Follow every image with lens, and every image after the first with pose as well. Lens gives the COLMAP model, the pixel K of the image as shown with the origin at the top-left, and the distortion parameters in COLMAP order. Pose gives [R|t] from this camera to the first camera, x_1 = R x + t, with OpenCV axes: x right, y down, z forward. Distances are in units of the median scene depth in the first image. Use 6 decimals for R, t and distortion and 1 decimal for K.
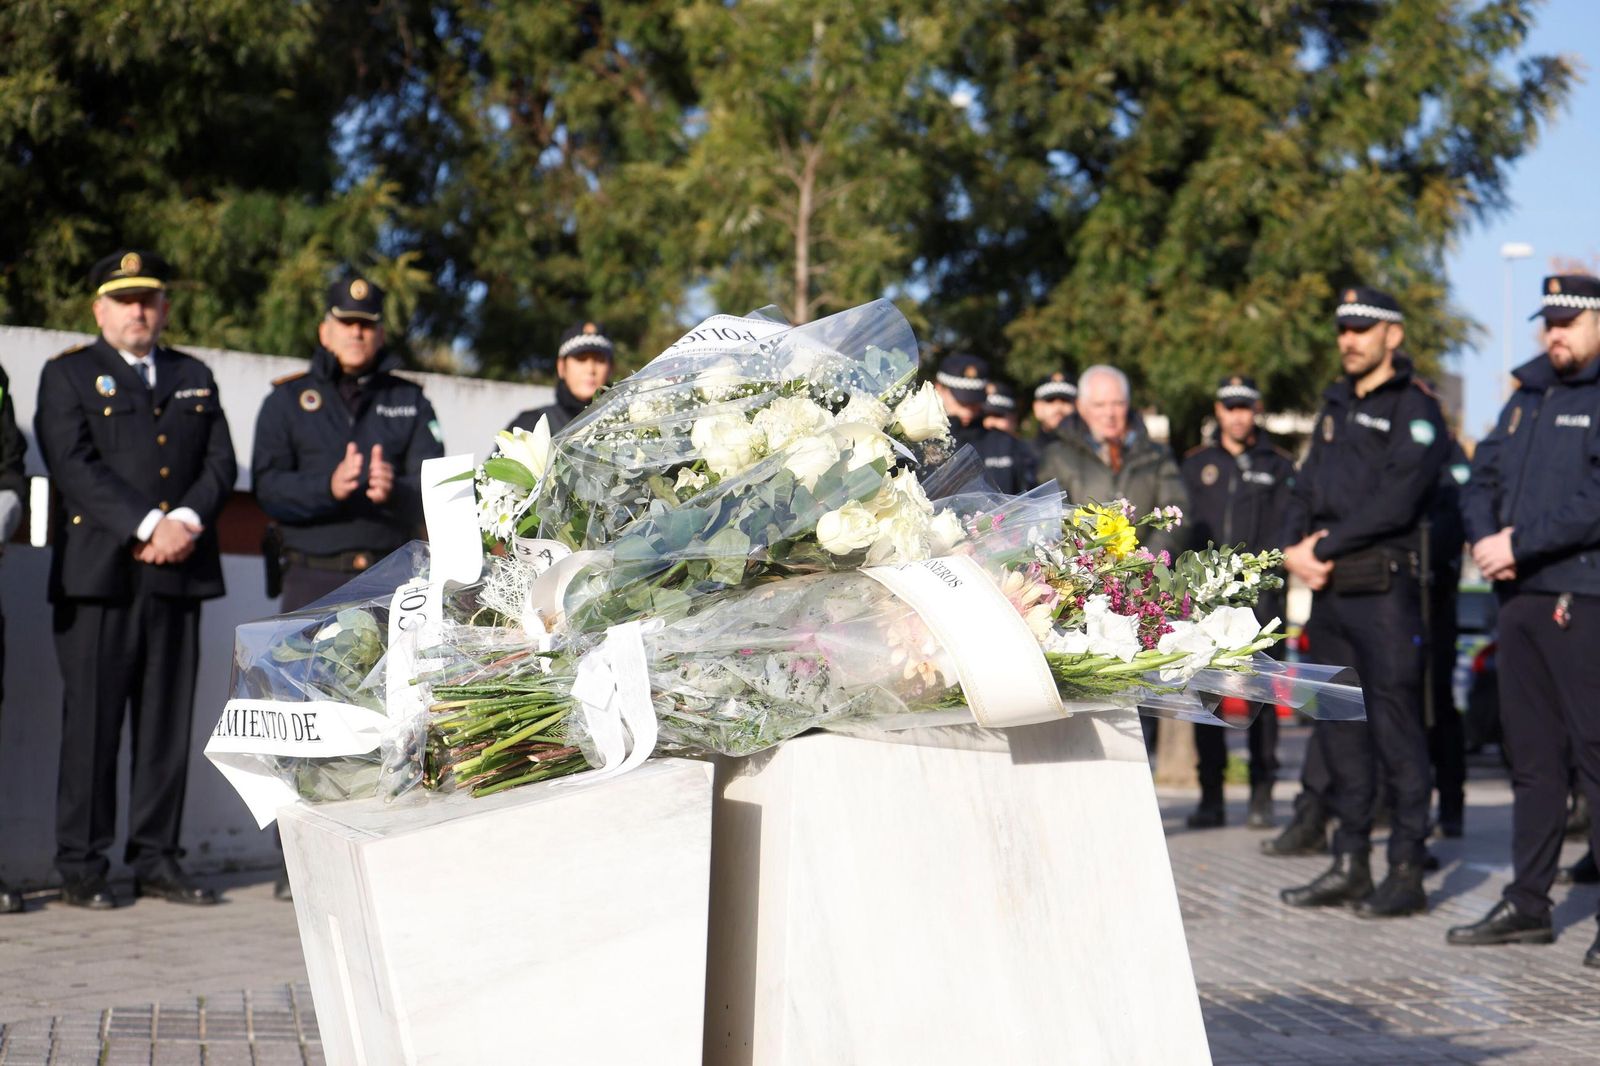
lens RADIAL K [[3184.6, 0, 799.0], [0, 3184.6, 498.7], [0, 0, 1]] dist [-0.247017, -0.161681]
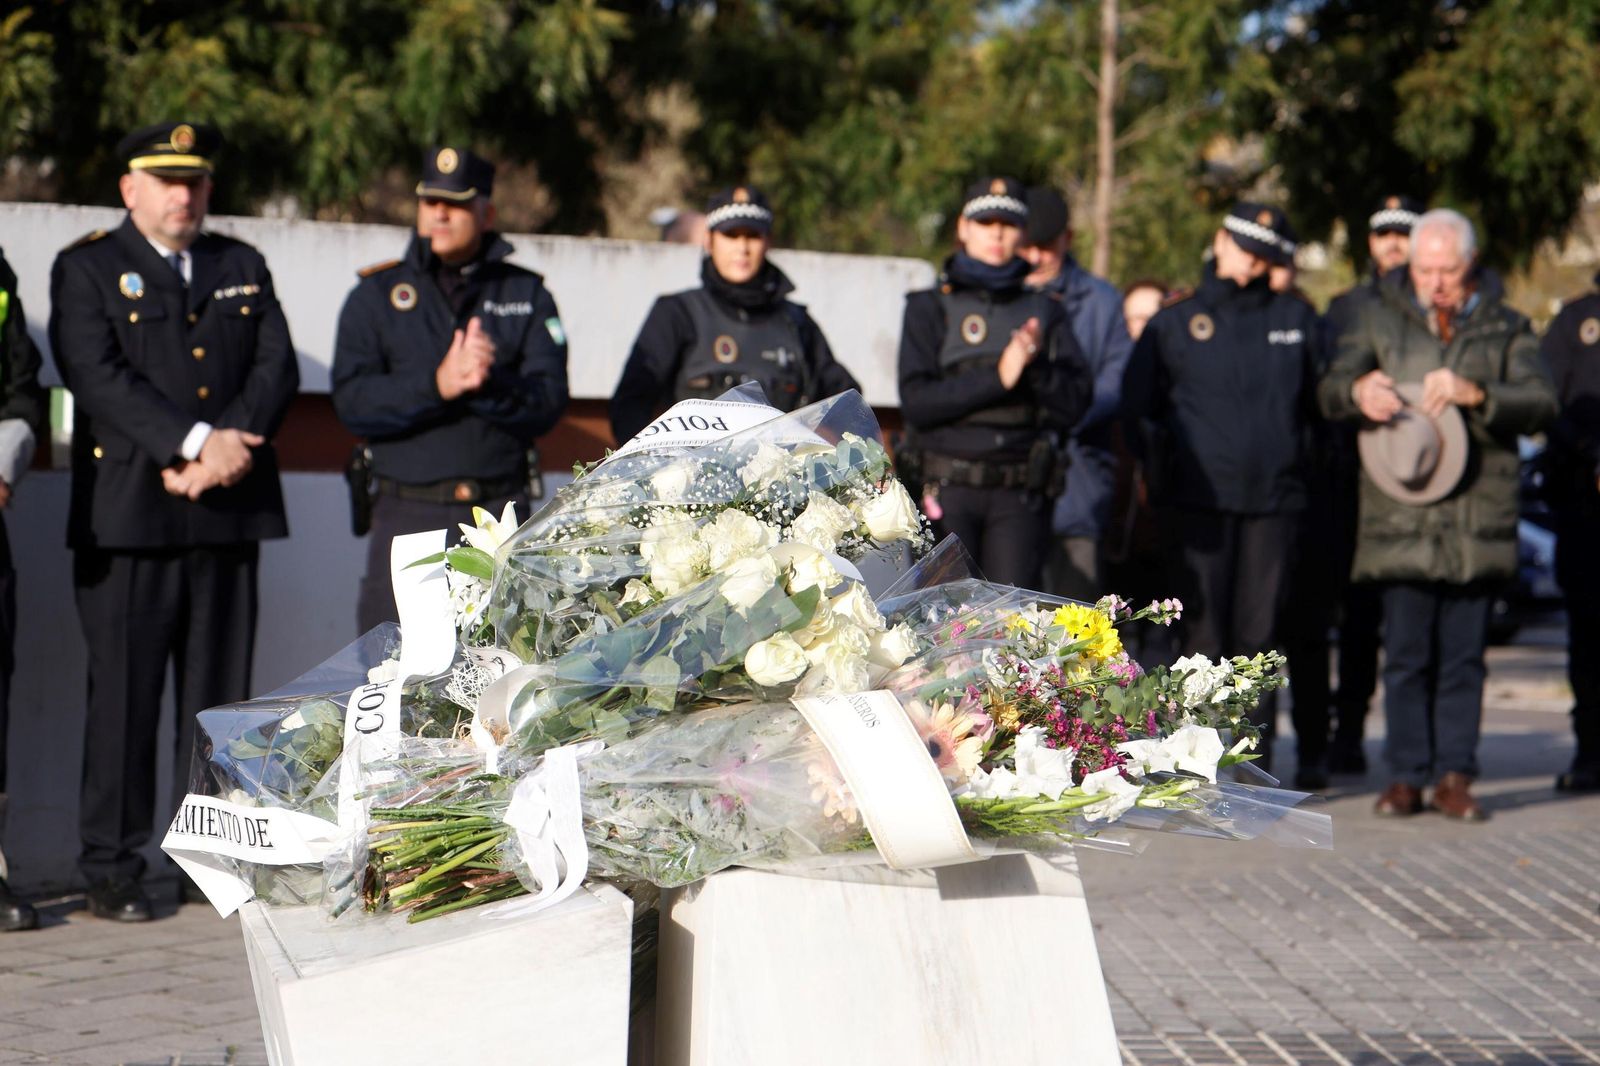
lens RADIAL K [[4520.4, 0, 801.0], [0, 4520.4, 552.5], [0, 0, 1]] dist [0.189650, -0.164566]
pose [[0.995447, 0.003554, -0.095250, 0.071039], [0.003493, 0.997273, 0.073715, -0.057835], [0.095252, -0.073712, 0.992720, -0.178949]]
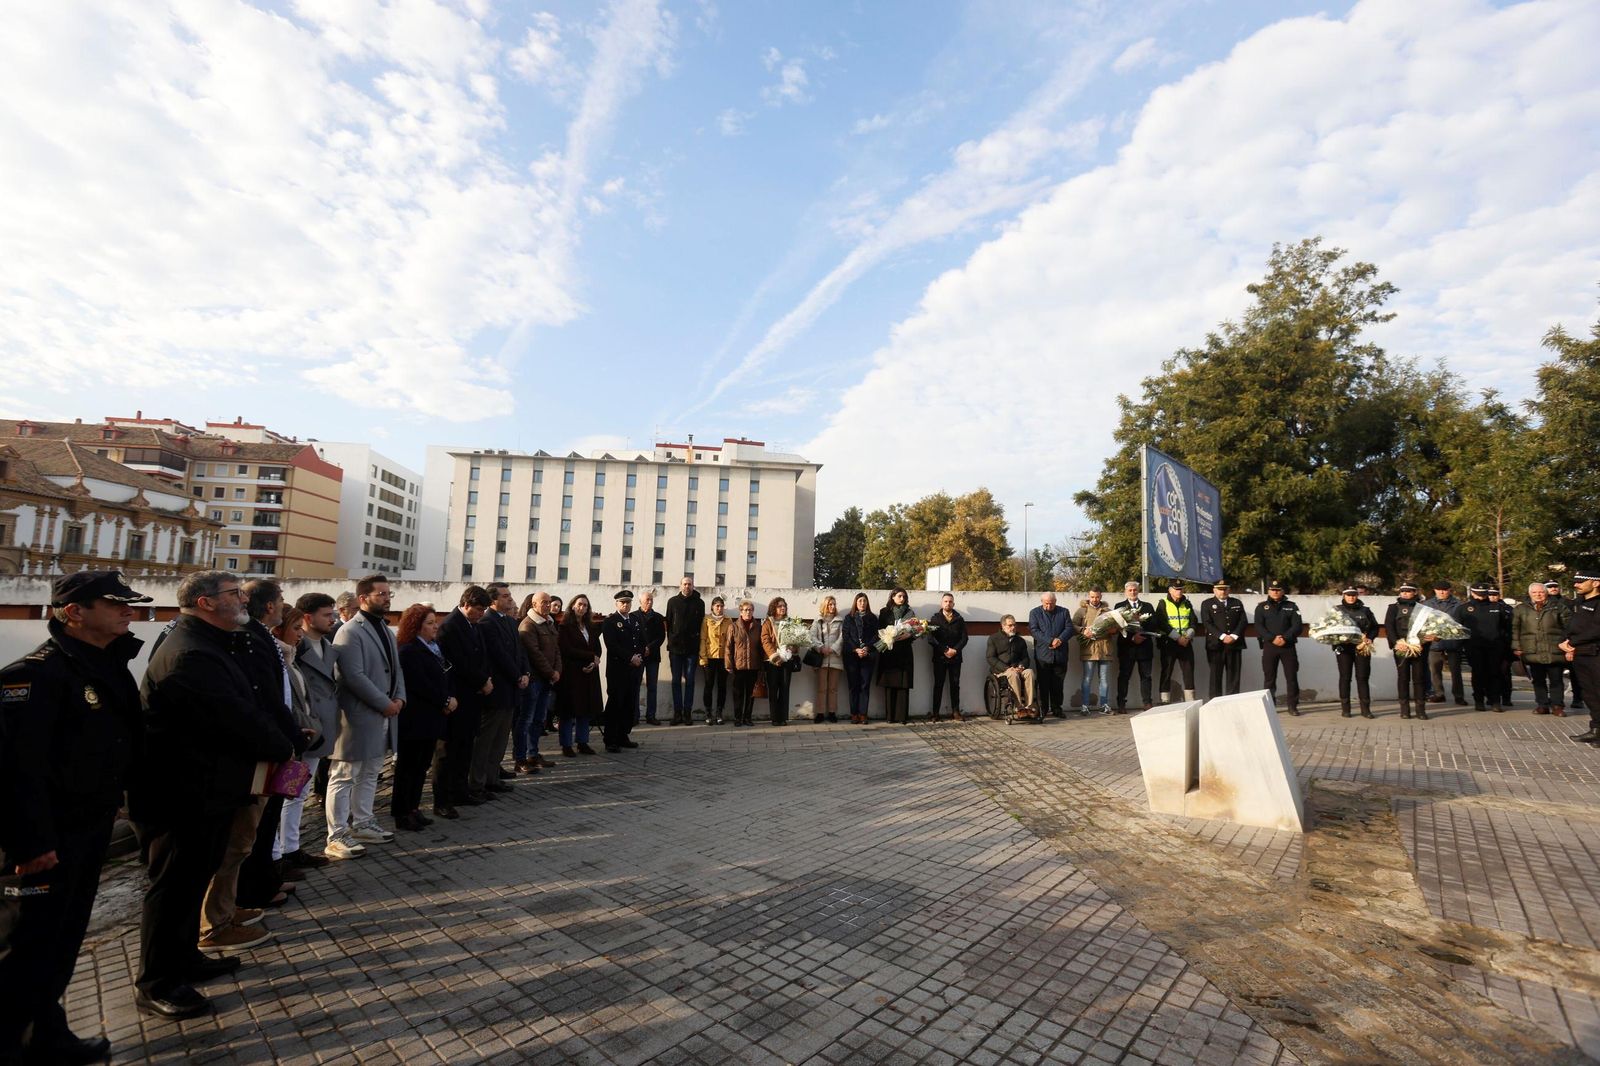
lens RADIAL K [[722.9, 0, 796.4], [0, 722.9, 536.4], [0, 0, 1]] dist [-0.077254, 0.030215]
pose [[0.612759, -0.089534, -0.785181, 0.288361], [0.031758, 0.995549, -0.088739, -0.074681], [0.789631, 0.029440, 0.612875, -0.237332]]
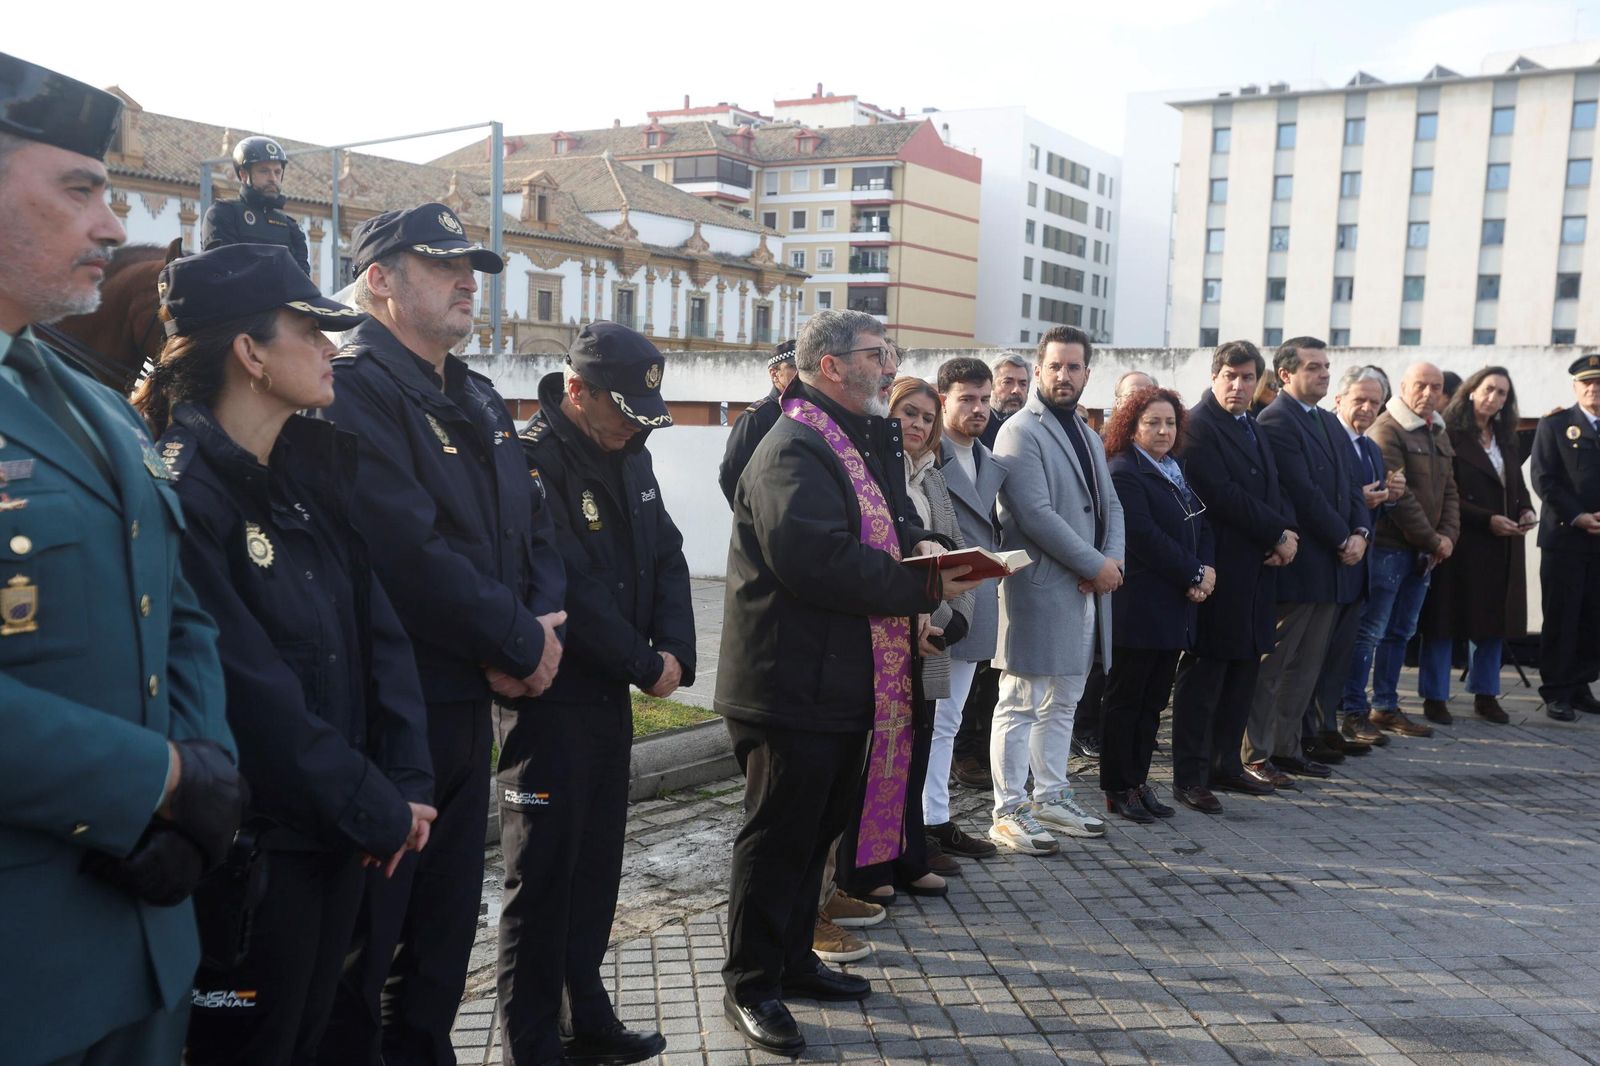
lens RADIAL K [[1502.6, 0, 798.6], [0, 1502.6, 525.2], [0, 0, 1]] dist [-0.038334, 0.143219]
pose [[-0.038346, 0.063621, -0.997237, 0.243479], [0.023932, 0.997743, 0.062733, -0.061889], [0.998978, -0.021460, -0.039782, -0.241261]]
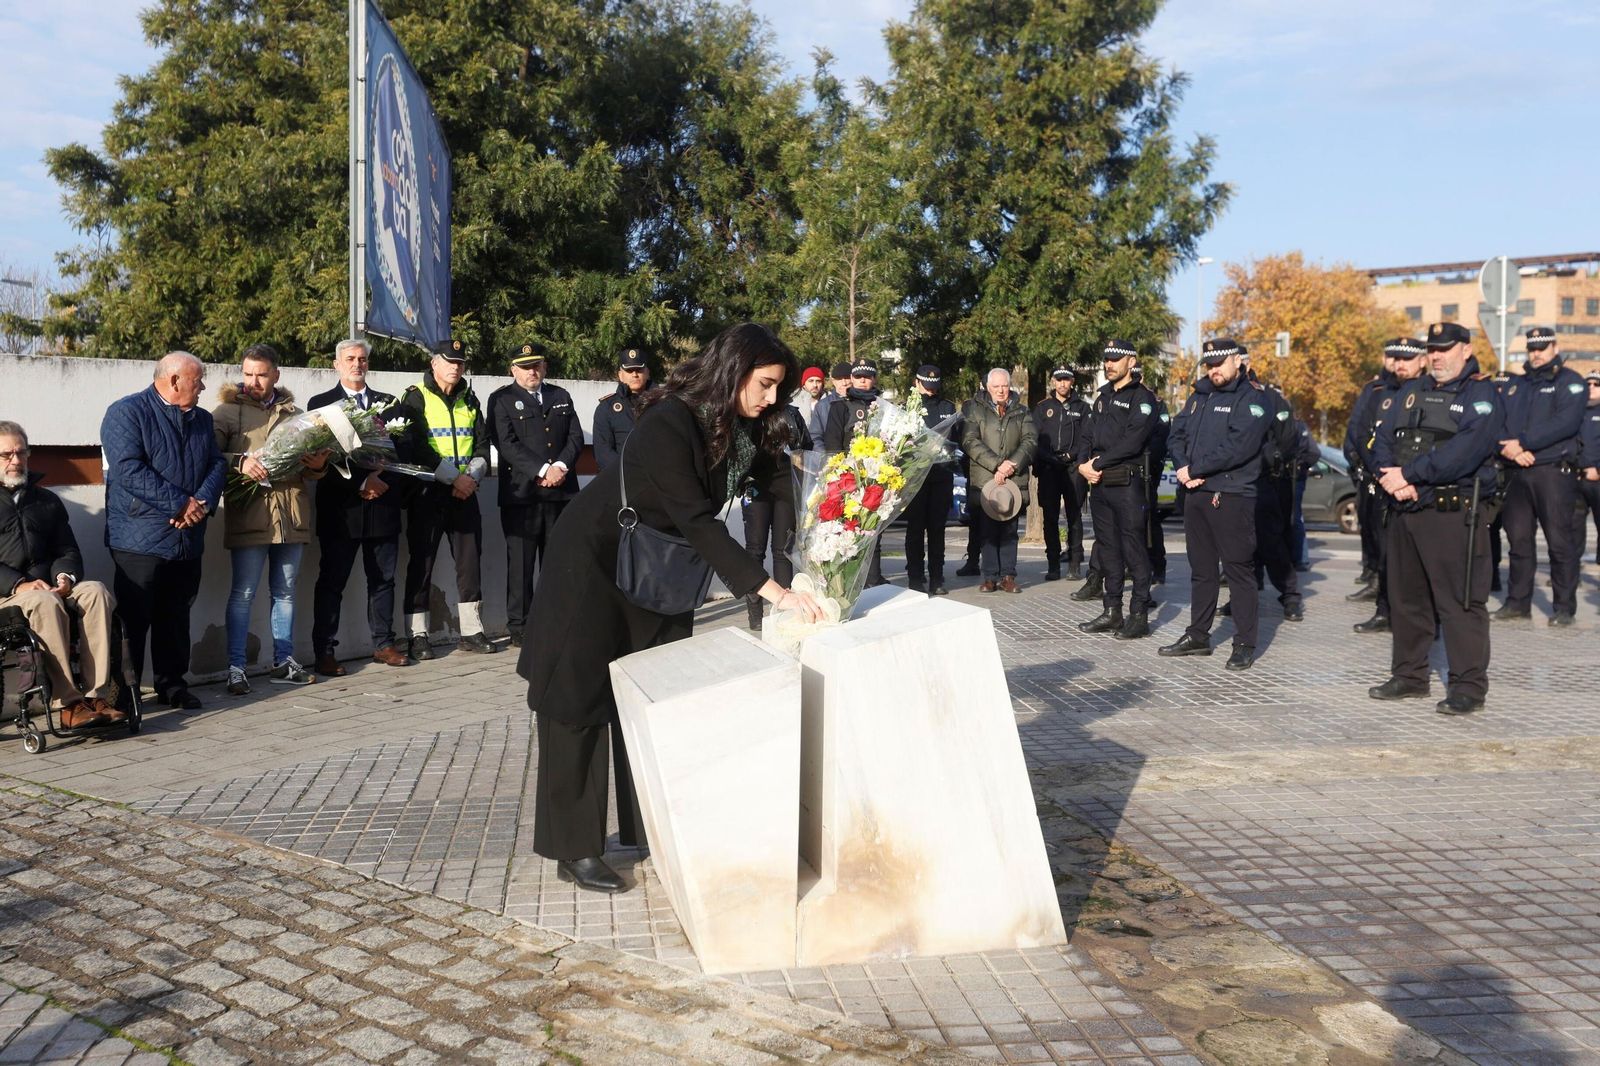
lens RADIAL K [[1504.0, 0, 778.3], [0, 1504.0, 530.4], [0, 0, 1]] dist [-0.034922, 0.138511]
pose [[0.998335, -0.020202, -0.054032, 0.006739], [0.025335, 0.995053, 0.096063, -0.048460], [0.051824, -0.097272, 0.993908, -0.016198]]
